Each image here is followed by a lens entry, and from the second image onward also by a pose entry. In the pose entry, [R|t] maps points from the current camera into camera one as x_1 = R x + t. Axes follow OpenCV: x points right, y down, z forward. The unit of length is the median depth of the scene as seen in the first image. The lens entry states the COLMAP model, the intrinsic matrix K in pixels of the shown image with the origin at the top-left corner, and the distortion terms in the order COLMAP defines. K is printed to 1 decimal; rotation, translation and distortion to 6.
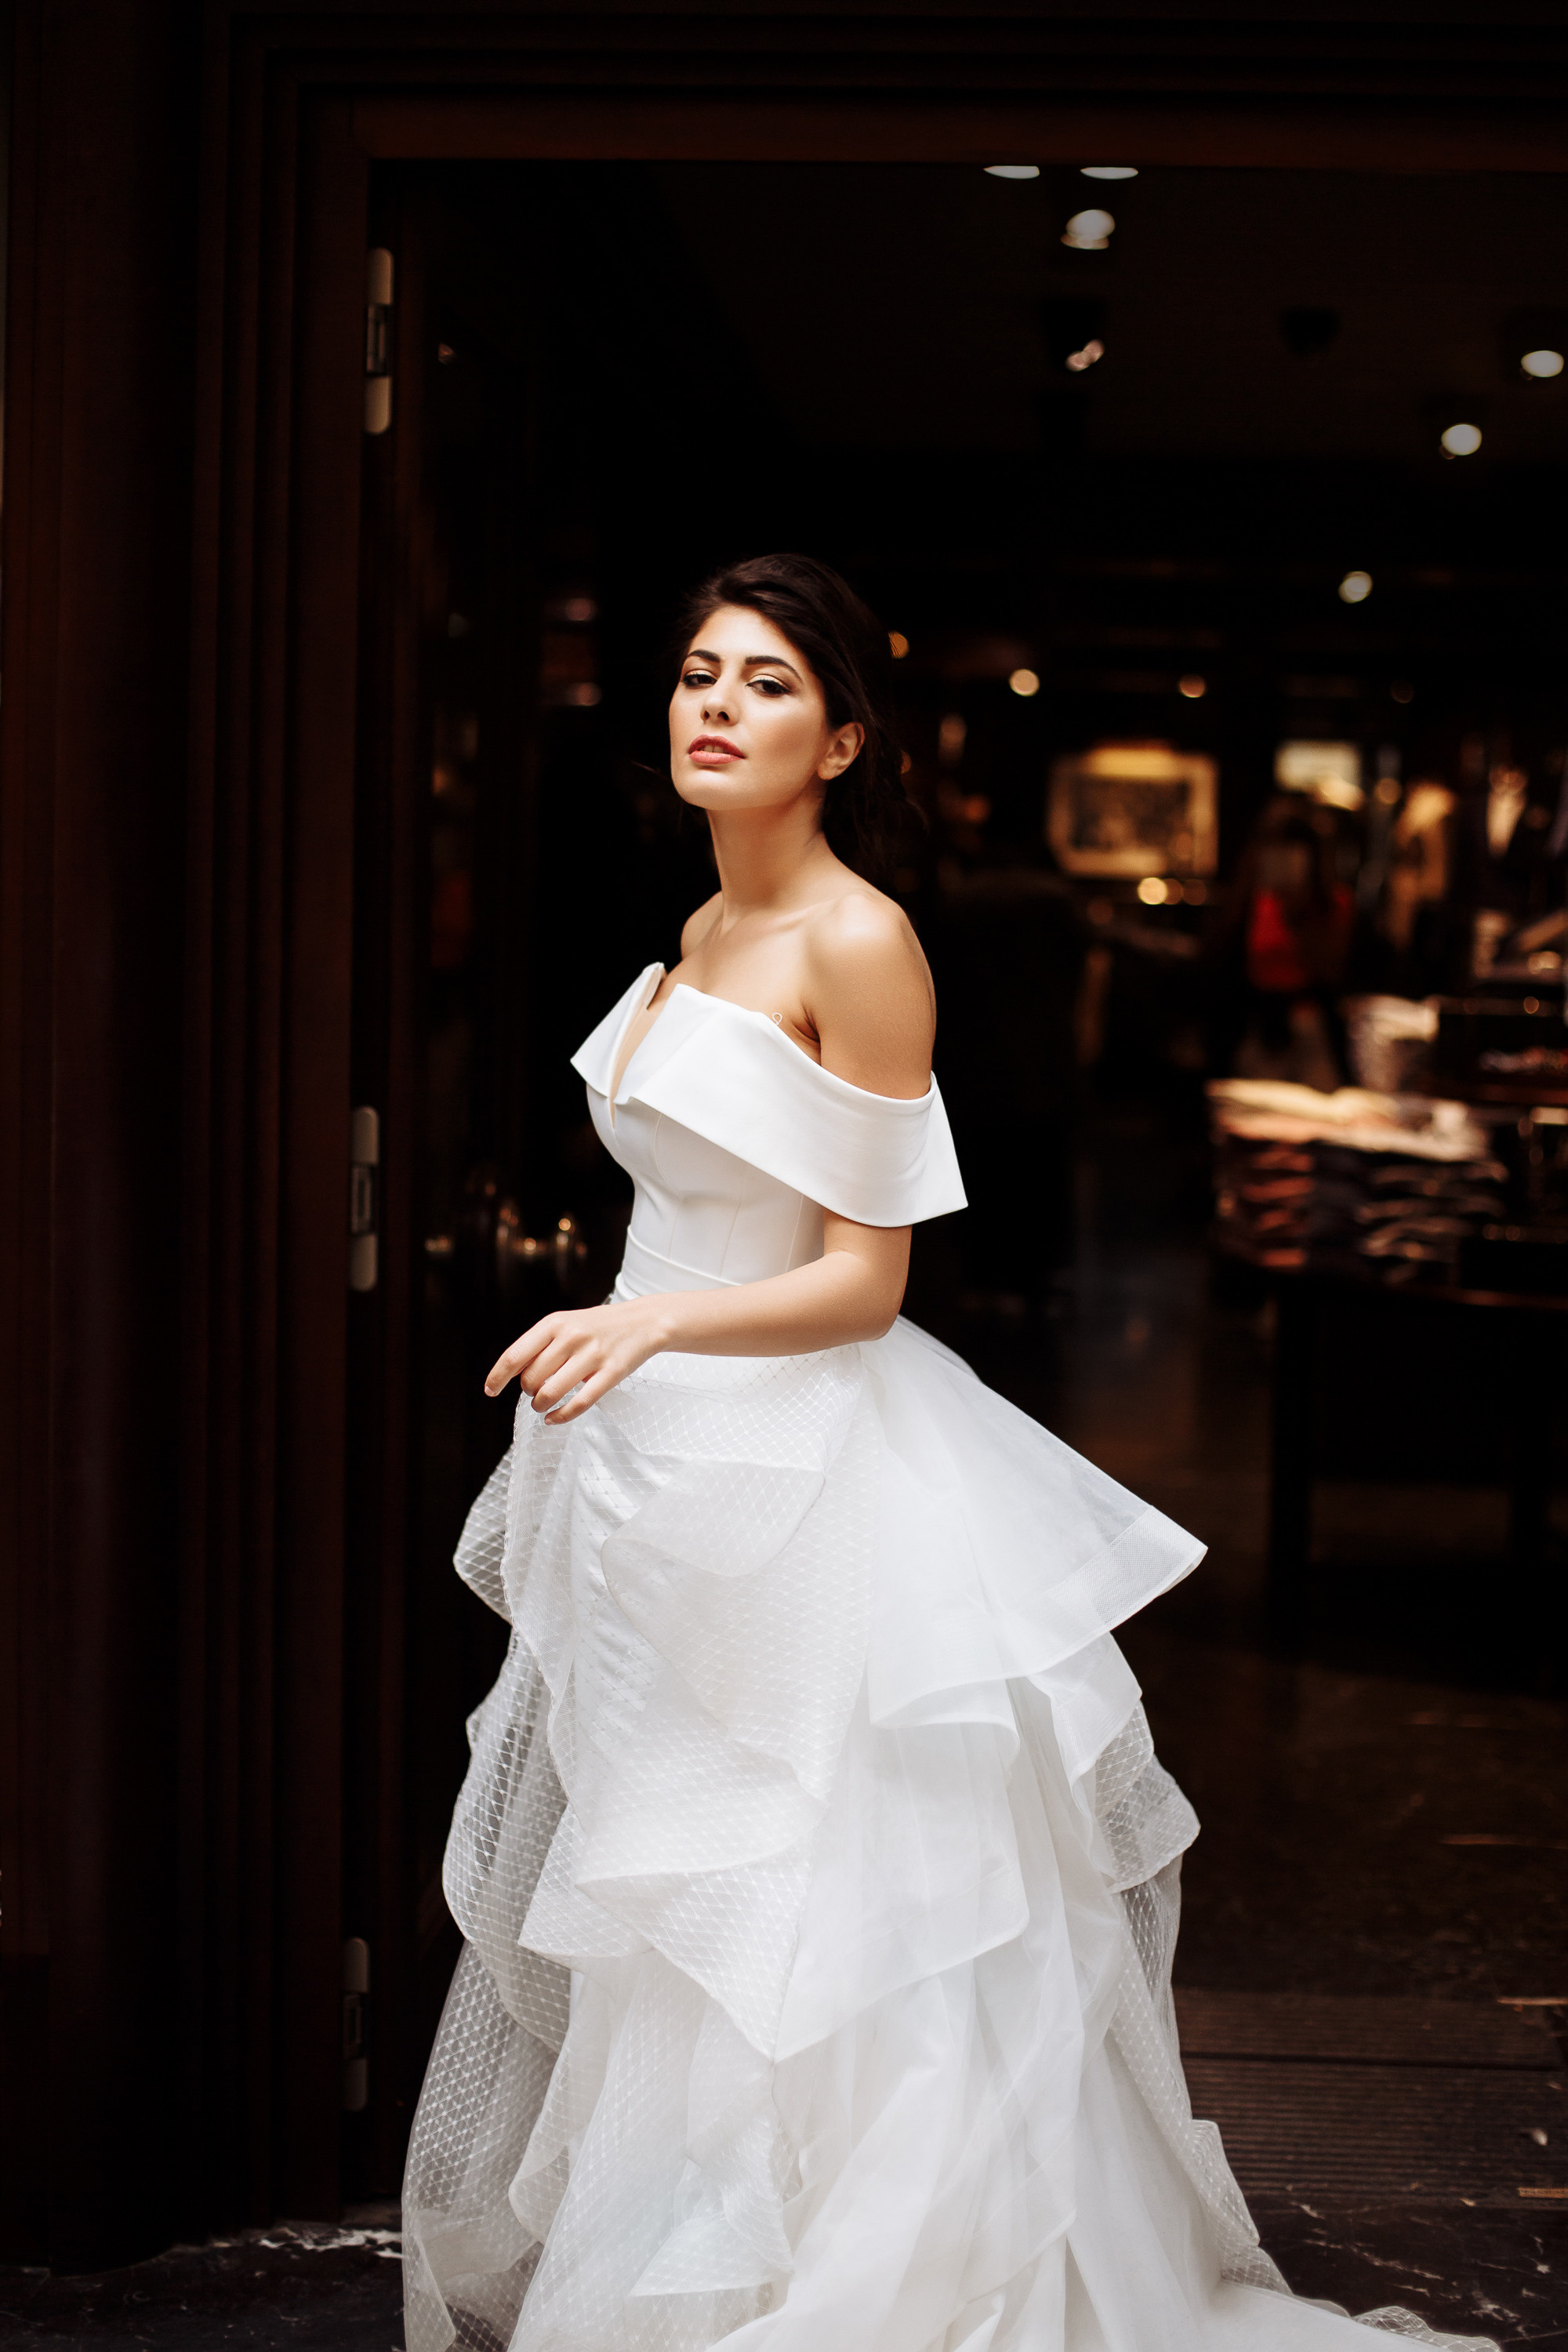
lens RADIAL K [[3631.7, 0, 784.0], [0, 3631.7, 1176.0], [0, 0, 1]] dist [-0.112150, -0.092583]
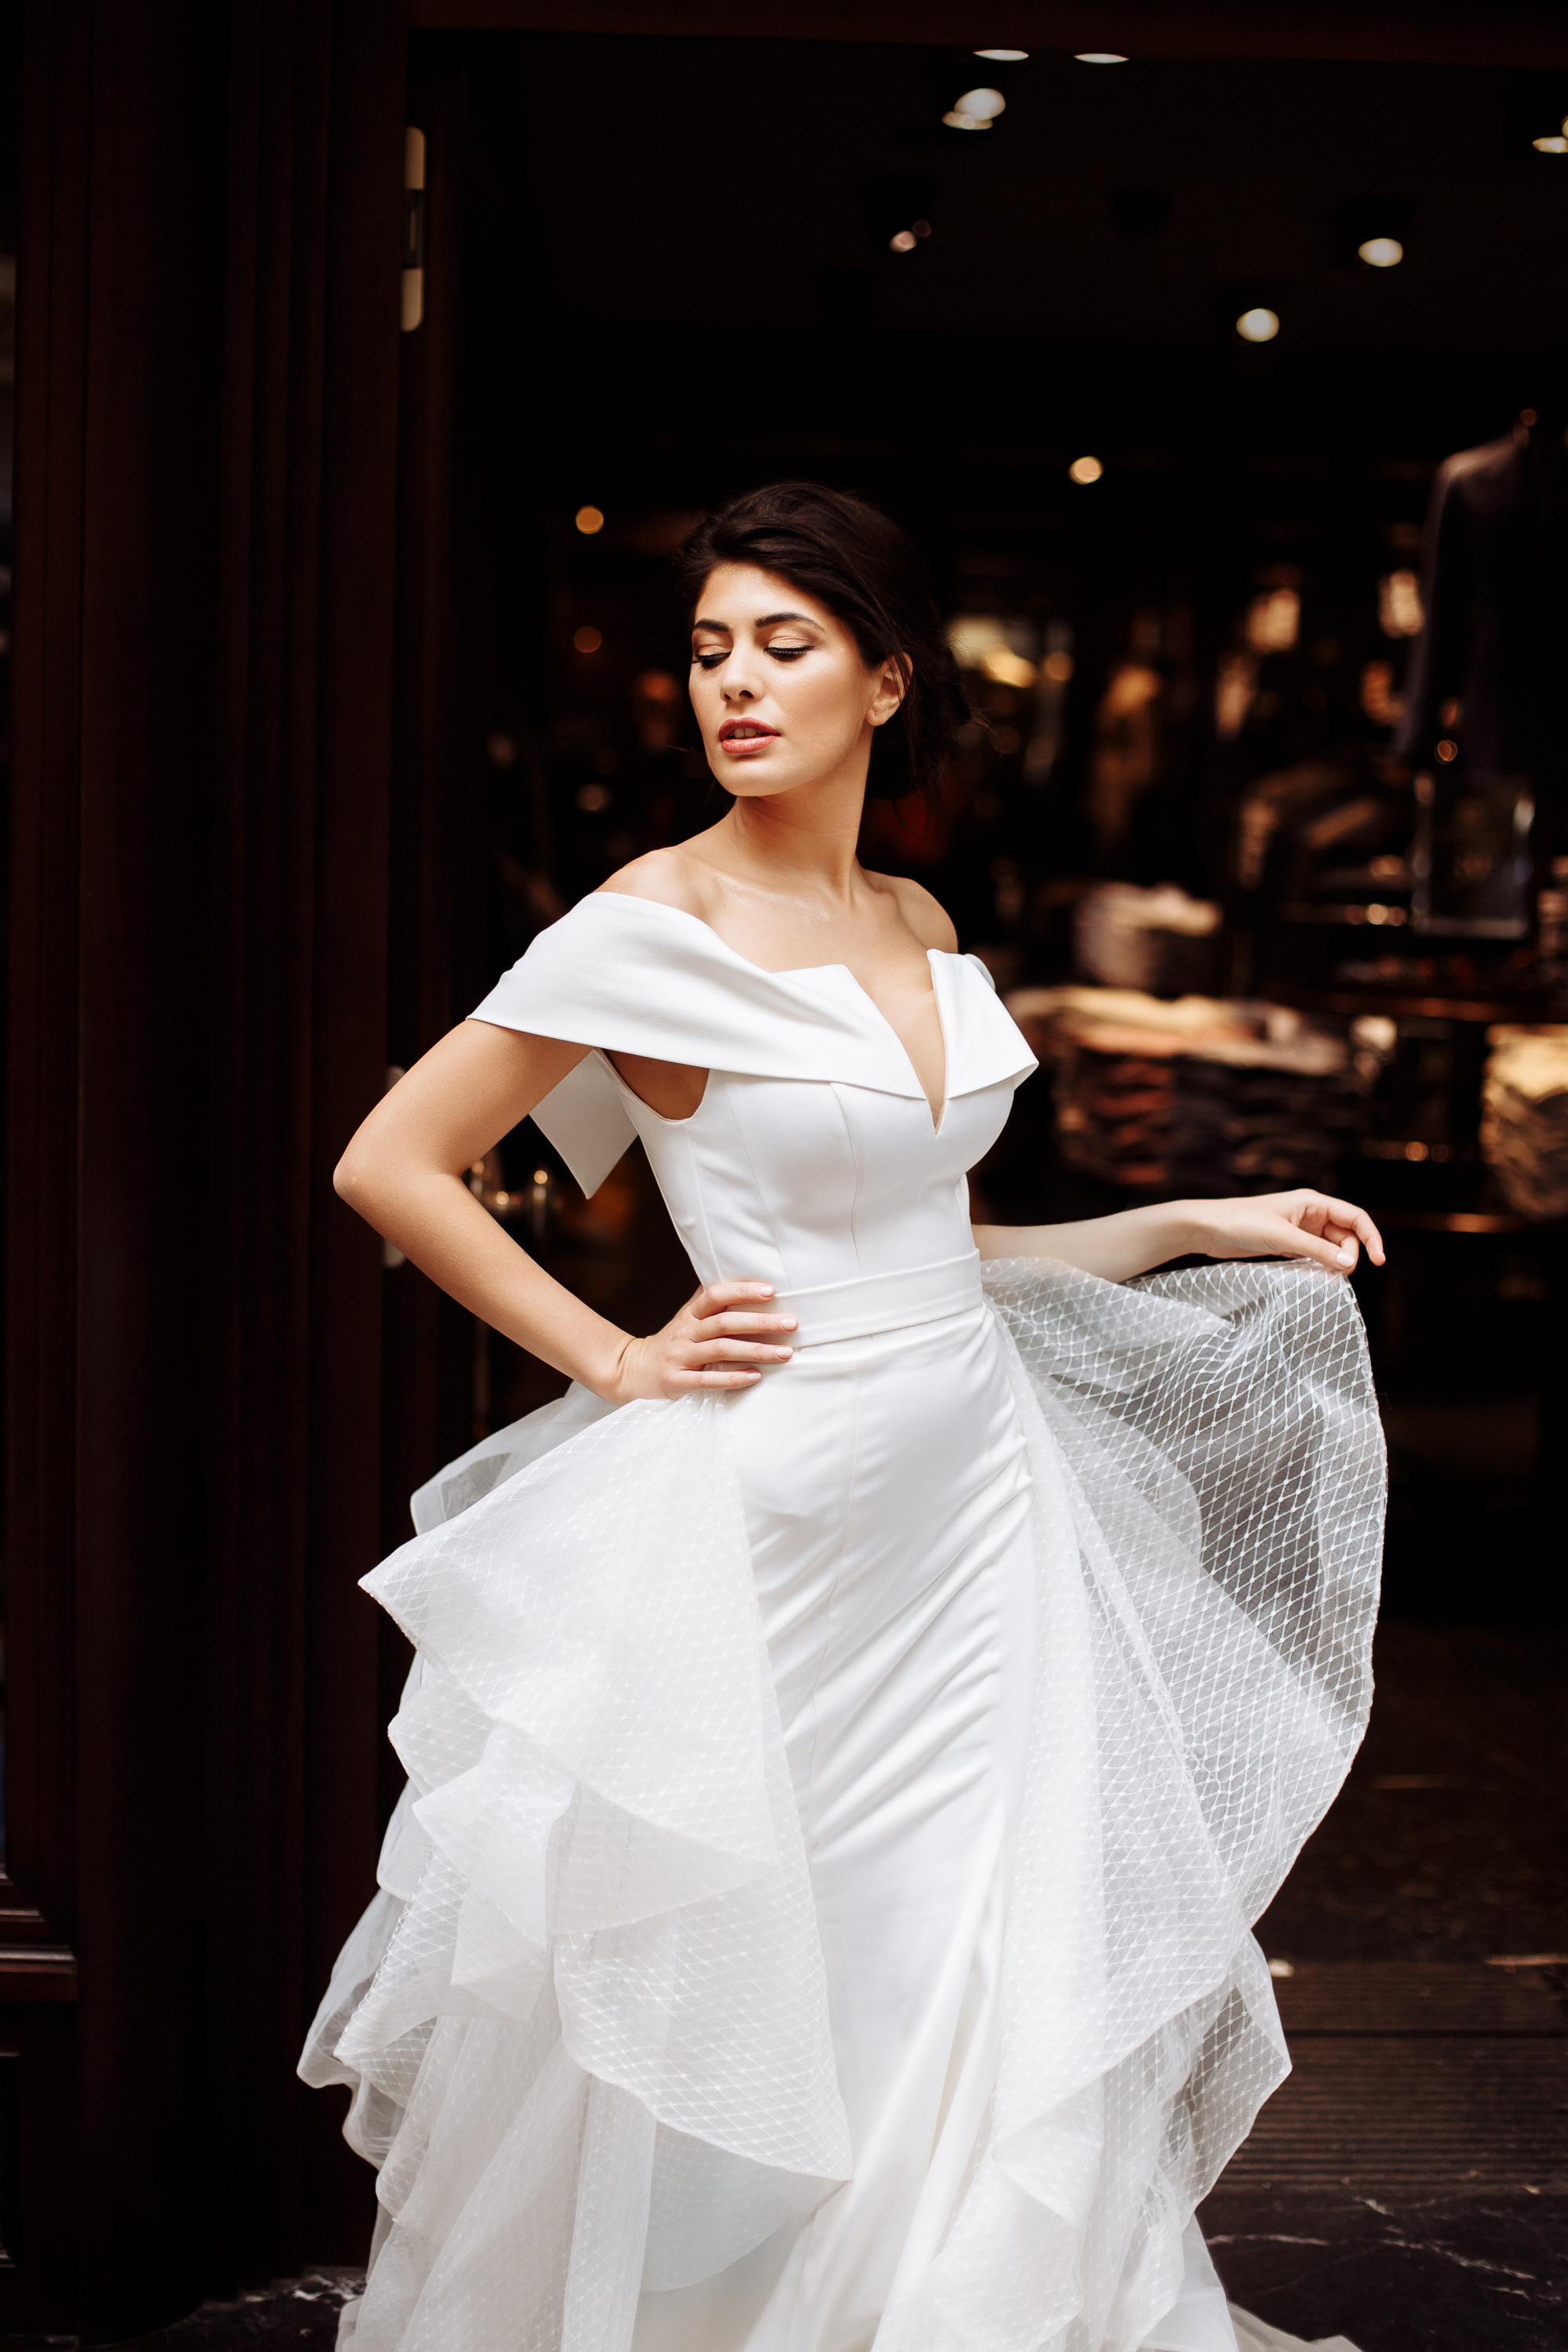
lens RADIAL K [[3631.7, 0, 784.0], [0, 3631.7, 1176.0], [0, 0, 1]] dist [-0.112150, -0.092583]
pose [[0.993952, -0.009570, 0.109398, -0.106954], [0.005543, 0.999298, 0.037053, -0.022599], [-0.109675, -0.036222, 0.993307, 0.068678]]
